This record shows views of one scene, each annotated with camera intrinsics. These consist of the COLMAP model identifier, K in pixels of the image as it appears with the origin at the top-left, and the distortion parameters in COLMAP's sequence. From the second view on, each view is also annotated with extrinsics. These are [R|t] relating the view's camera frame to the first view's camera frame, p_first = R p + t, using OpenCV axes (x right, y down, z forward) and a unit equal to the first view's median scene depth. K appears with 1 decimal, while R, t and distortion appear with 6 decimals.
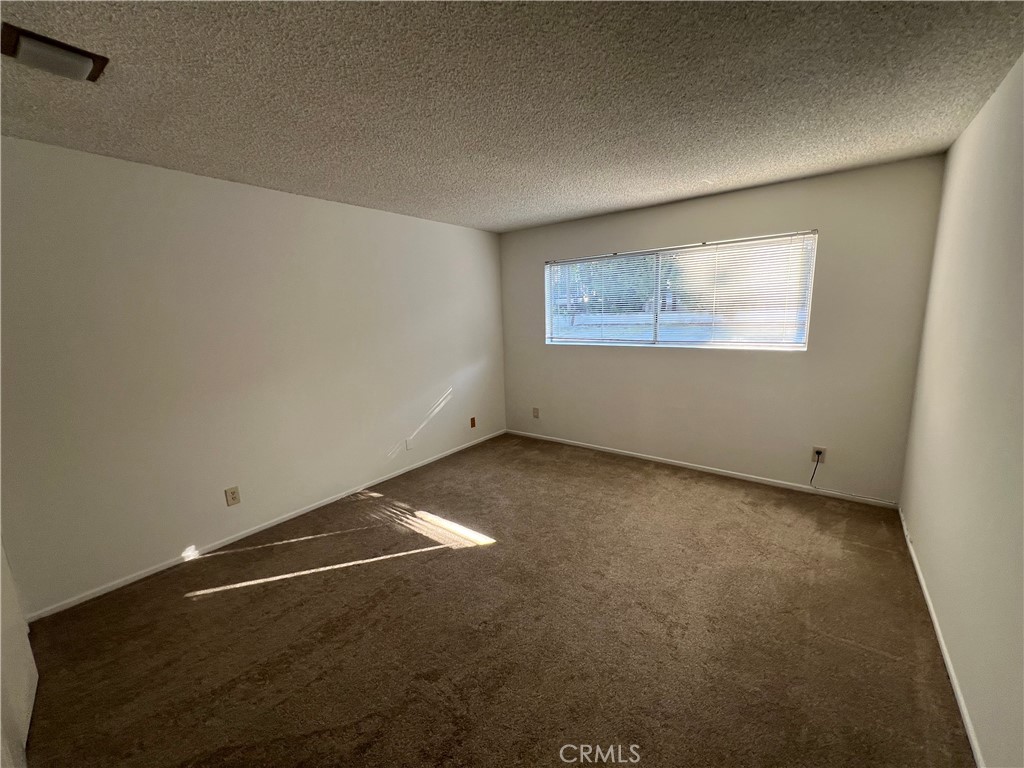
lens RADIAL K [[409.2, 0, 510.0], [0, 409.2, 381.5], [0, 0, 1]] dist [0.001206, -0.000125]
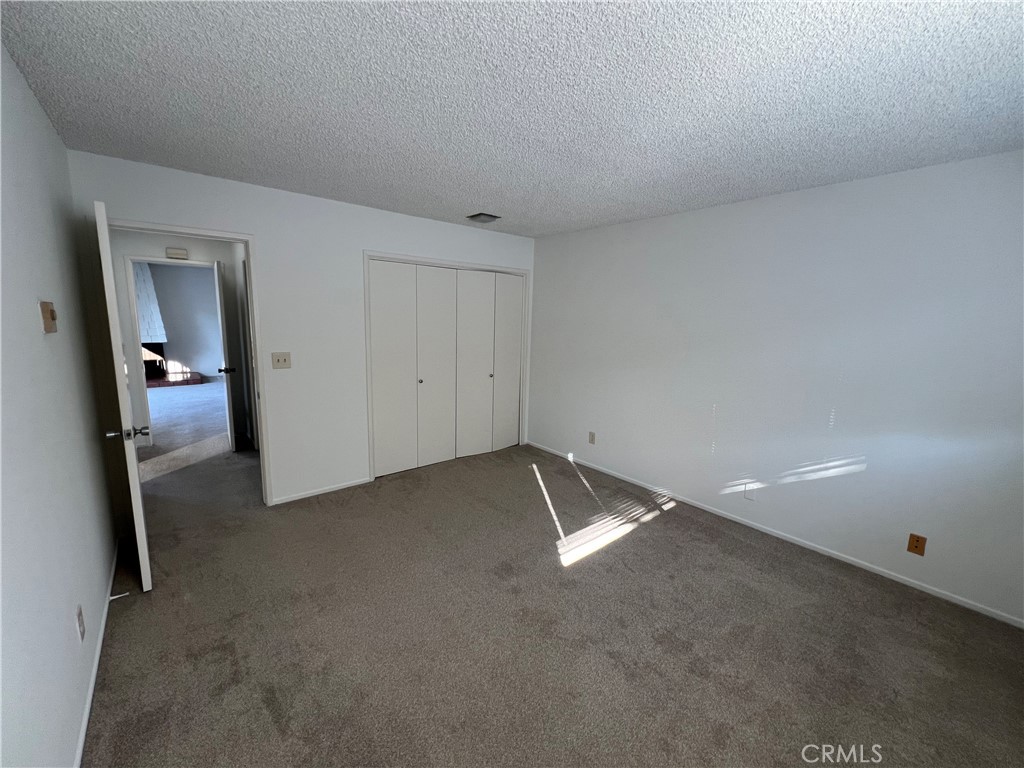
lens RADIAL K [[409.2, 0, 510.0], [0, 409.2, 381.5], [0, 0, 1]] dist [0.001206, -0.000125]
pose [[-0.202957, 0.178372, -0.962804, 0.690329], [-0.191334, 0.957090, 0.217647, -0.159387], [0.960312, 0.228390, -0.160119, 0.806361]]
